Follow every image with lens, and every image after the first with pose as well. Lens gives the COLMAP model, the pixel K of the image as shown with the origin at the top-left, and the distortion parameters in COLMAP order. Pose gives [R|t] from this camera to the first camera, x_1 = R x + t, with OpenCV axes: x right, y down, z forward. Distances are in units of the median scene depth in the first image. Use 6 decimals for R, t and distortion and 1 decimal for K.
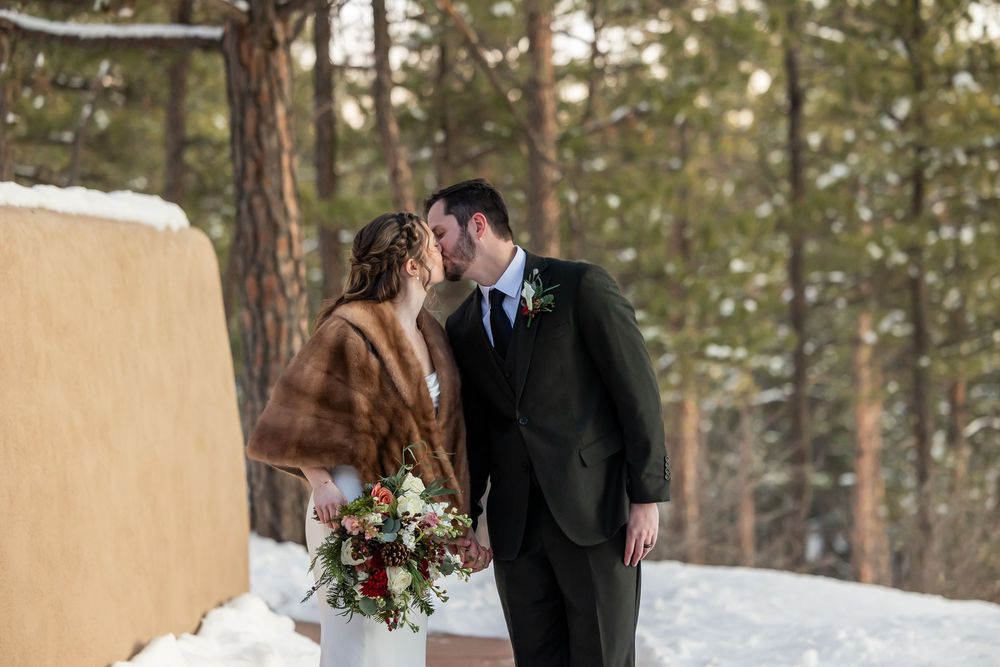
lens RADIAL K [[3323.3, 0, 503.0], [0, 3323.3, 338.5], [0, 0, 1]] dist [0.043068, 0.000000]
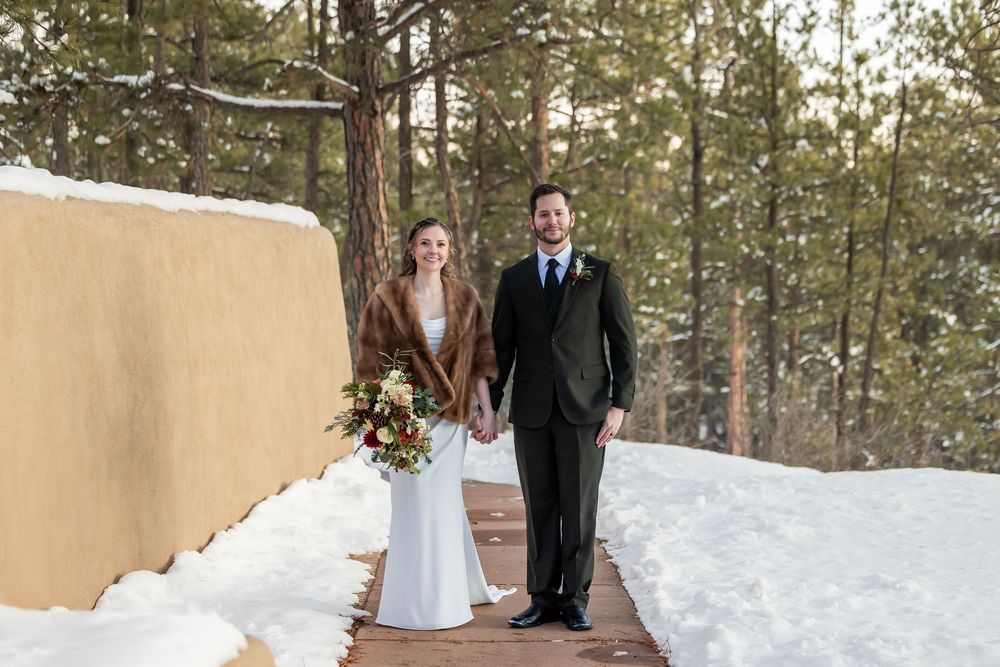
lens RADIAL K [[2054.1, 0, 503.9], [0, 2054.1, 330.1], [0, 0, 1]] dist [0.016022, 0.000000]
pose [[0.999824, 0.018346, -0.004009, -0.000388], [-0.018283, 0.999715, 0.015325, 0.000014], [0.004289, -0.015249, 0.999875, 0.004295]]
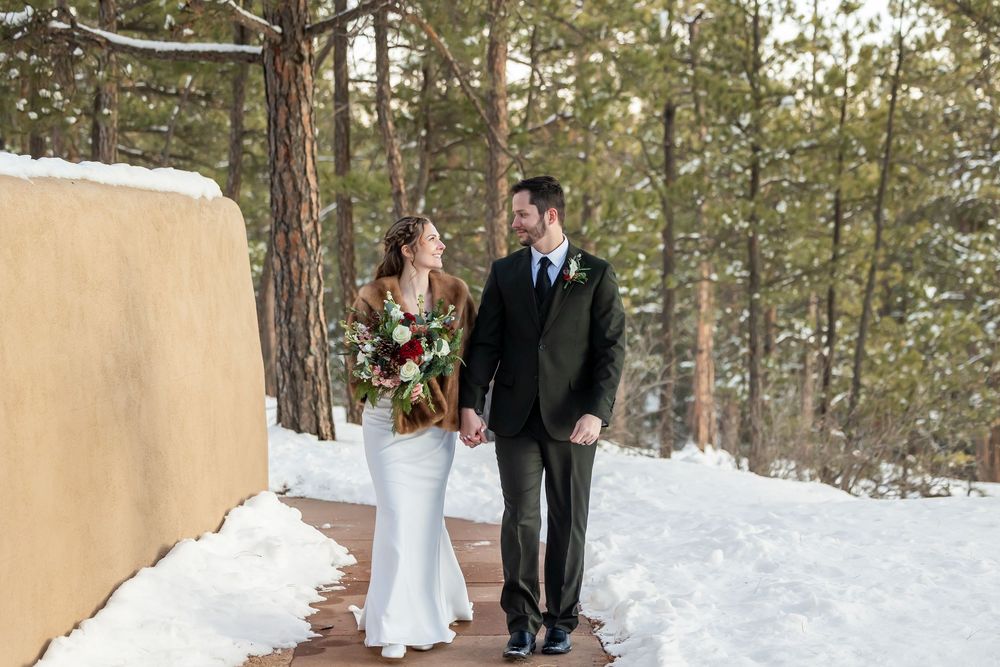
lens RADIAL K [[2054.1, 0, 470.0], [0, 2054.1, 322.5], [0, 0, 1]] dist [0.016022, 0.000000]
pose [[0.999820, 0.018062, 0.005806, -0.003652], [-0.018222, 0.999419, 0.028801, -0.007212], [-0.005283, -0.028902, 0.999568, 0.160630]]
